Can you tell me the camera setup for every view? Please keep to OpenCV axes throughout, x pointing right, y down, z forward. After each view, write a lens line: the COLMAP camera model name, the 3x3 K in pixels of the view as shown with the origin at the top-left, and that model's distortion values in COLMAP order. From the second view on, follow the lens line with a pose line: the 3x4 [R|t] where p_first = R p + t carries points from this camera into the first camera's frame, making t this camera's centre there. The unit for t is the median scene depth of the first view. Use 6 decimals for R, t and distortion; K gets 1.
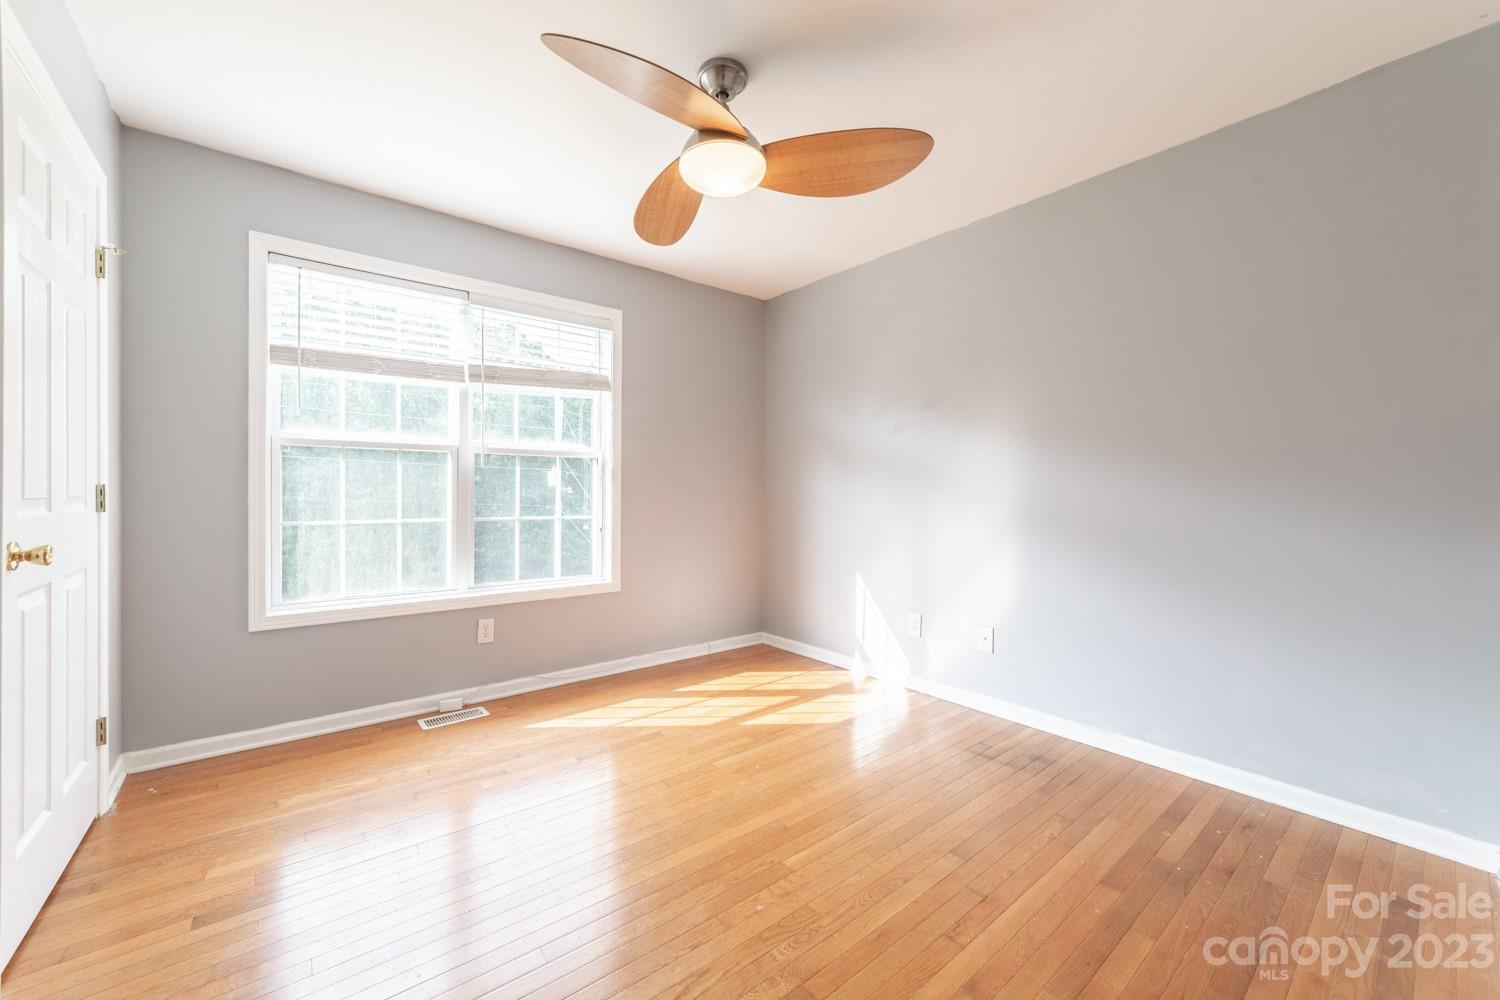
lens RADIAL K [[585.8, 0, 746.5], [0, 585.8, 494.4], [0, 0, 1]] dist [-0.019827, 0.007018]
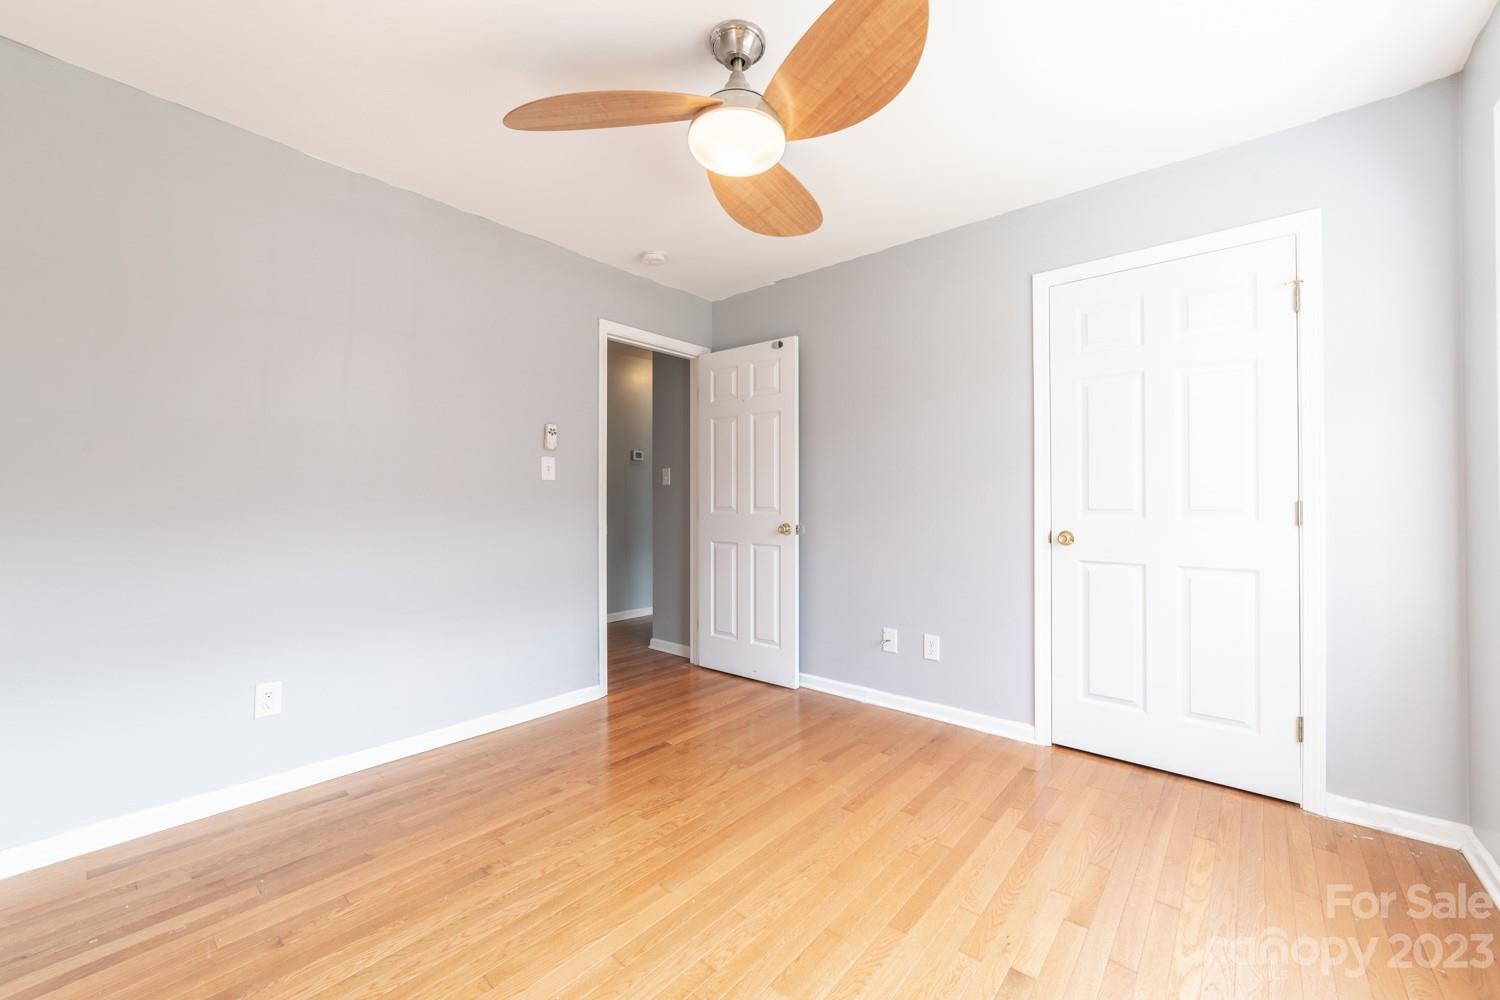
lens RADIAL K [[585.8, 0, 746.5], [0, 585.8, 494.4], [0, 0, 1]] dist [-0.019827, 0.007018]
pose [[-0.984661, -0.008616, -0.174265, 0.097104], [-0.008008, 0.999959, -0.004192, -0.015514], [0.174294, -0.002732, -0.984690, 1.886588]]
